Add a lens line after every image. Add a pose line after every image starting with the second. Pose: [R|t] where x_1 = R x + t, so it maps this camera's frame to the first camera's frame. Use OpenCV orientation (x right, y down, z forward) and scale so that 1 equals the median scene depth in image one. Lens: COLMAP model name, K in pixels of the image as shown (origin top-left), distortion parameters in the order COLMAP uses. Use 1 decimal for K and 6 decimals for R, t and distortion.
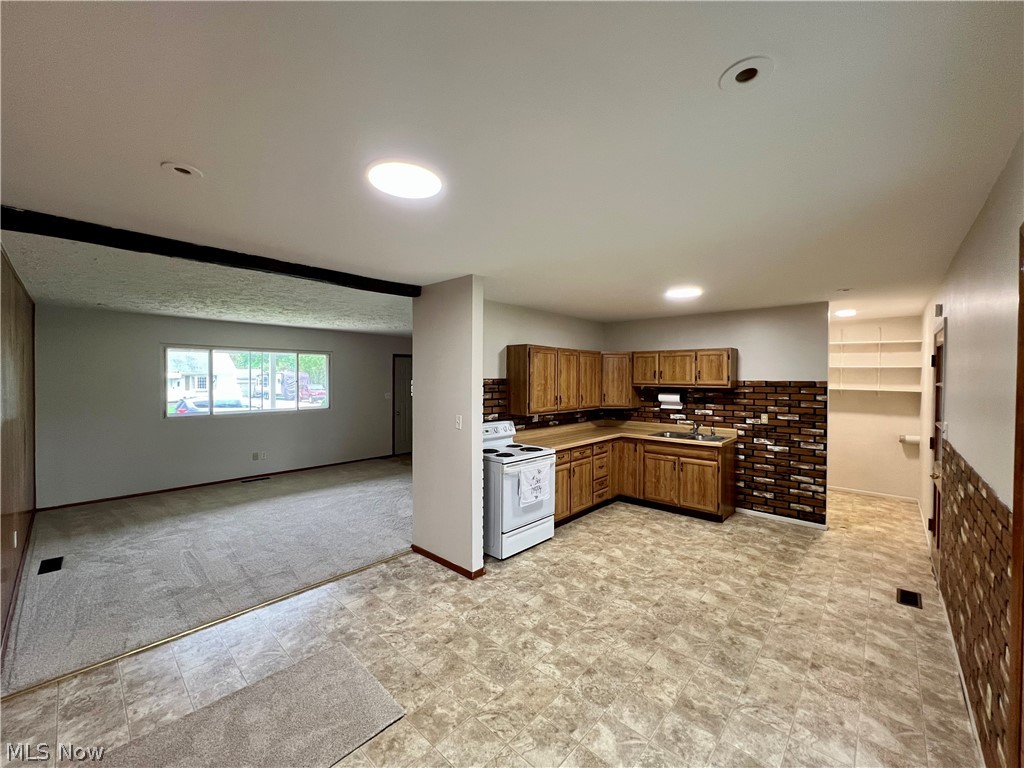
lens RADIAL K [[409.9, 0, 510.6], [0, 409.9, 381.9], [0, 0, 1]] dist [-0.002556, 0.000602]
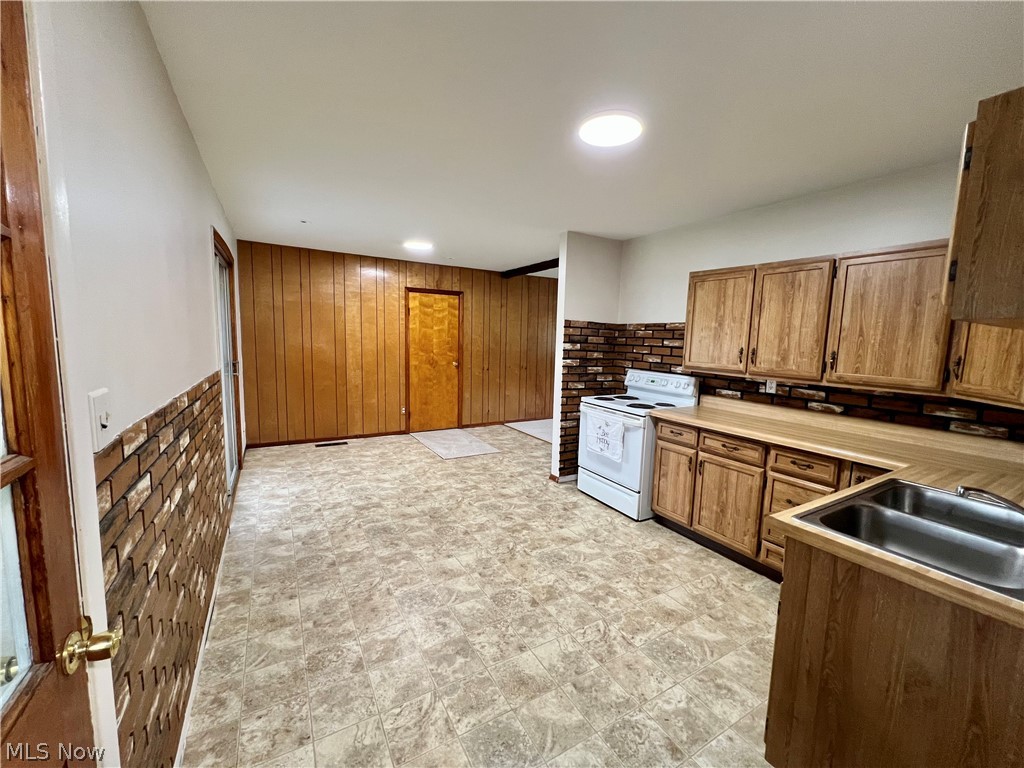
lens RADIAL K [[409.9, 0, 509.9], [0, 409.9, 381.1], [0, 0, 1]] dist [-0.002556, 0.000602]
pose [[-0.299300, 0.092290, -0.949685, 0.846337], [-0.038925, 0.993302, 0.108796, 0.032940], [0.953365, 0.069529, -0.293703, 0.920907]]
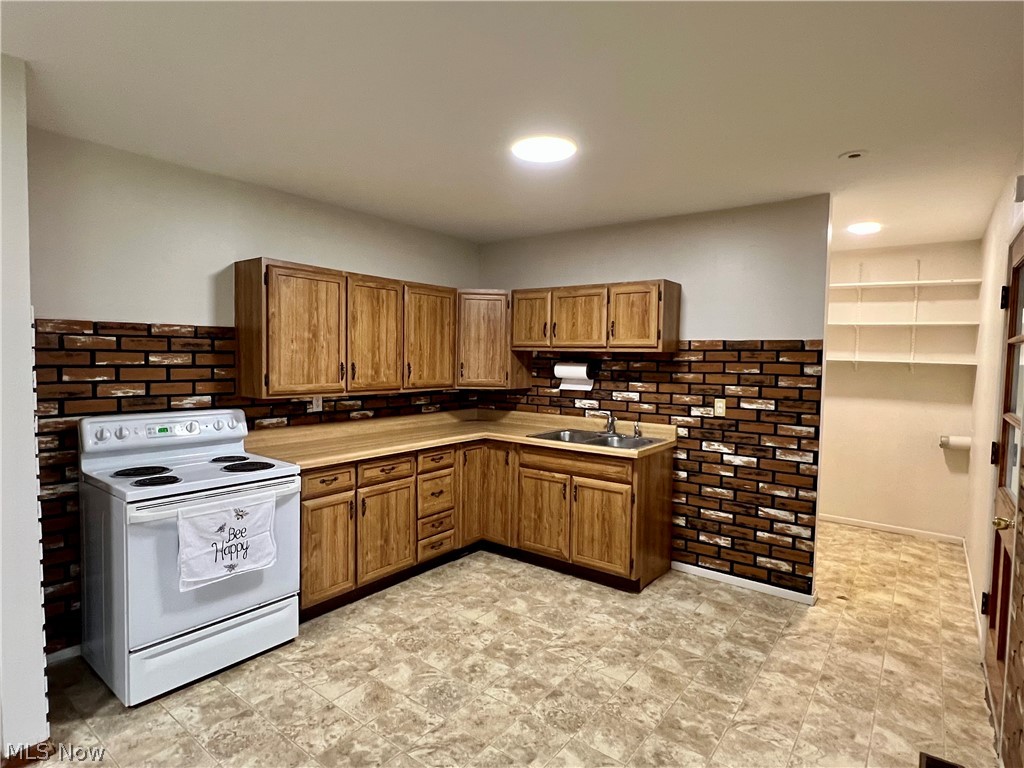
lens RADIAL K [[546.7, 0, 510.9], [0, 546.7, 381.8], [0, 0, 1]] dist [-0.004501, 0.000792]
pose [[0.996100, 0.007967, 0.087875, 0.286936], [-0.011344, 0.999213, 0.038001, 0.031449], [-0.087503, -0.038850, 0.995406, 0.298280]]
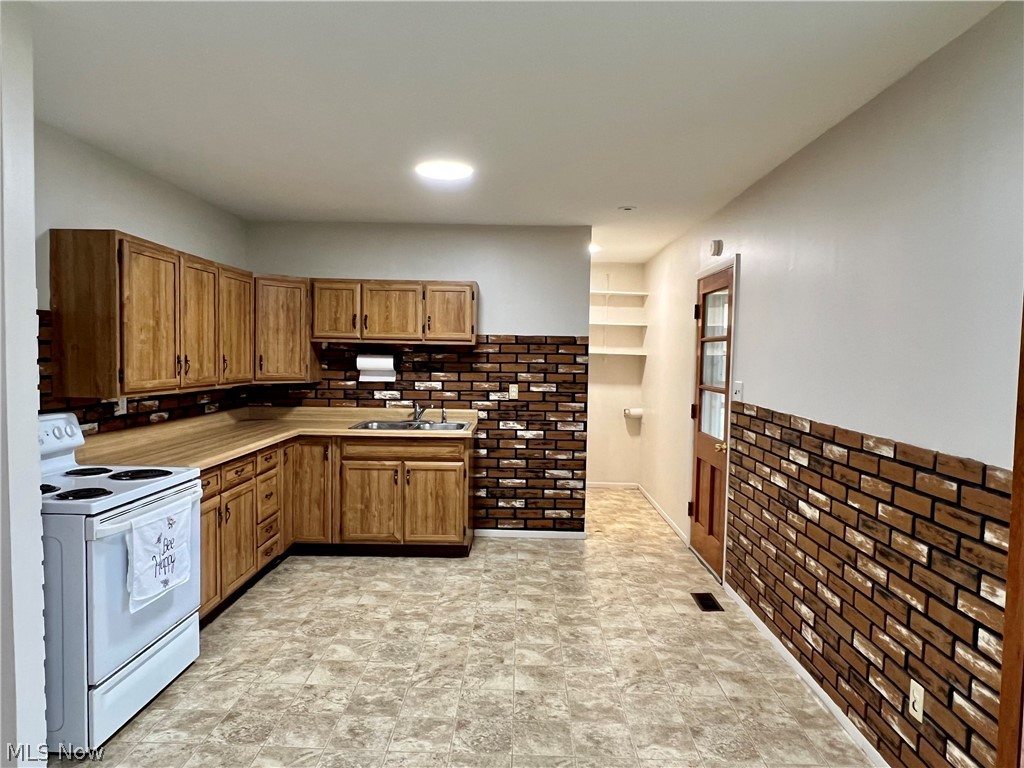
lens RADIAL K [[657.4, 0, 511.2], [0, 657.4, 386.0], [0, 0, 1]] dist [-0.003888, -0.001069]
pose [[0.746682, -0.023569, 0.664764, -0.108565], [-0.007064, 0.999035, 0.043356, 0.036556], [-0.665144, -0.037069, 0.745795, 0.213841]]
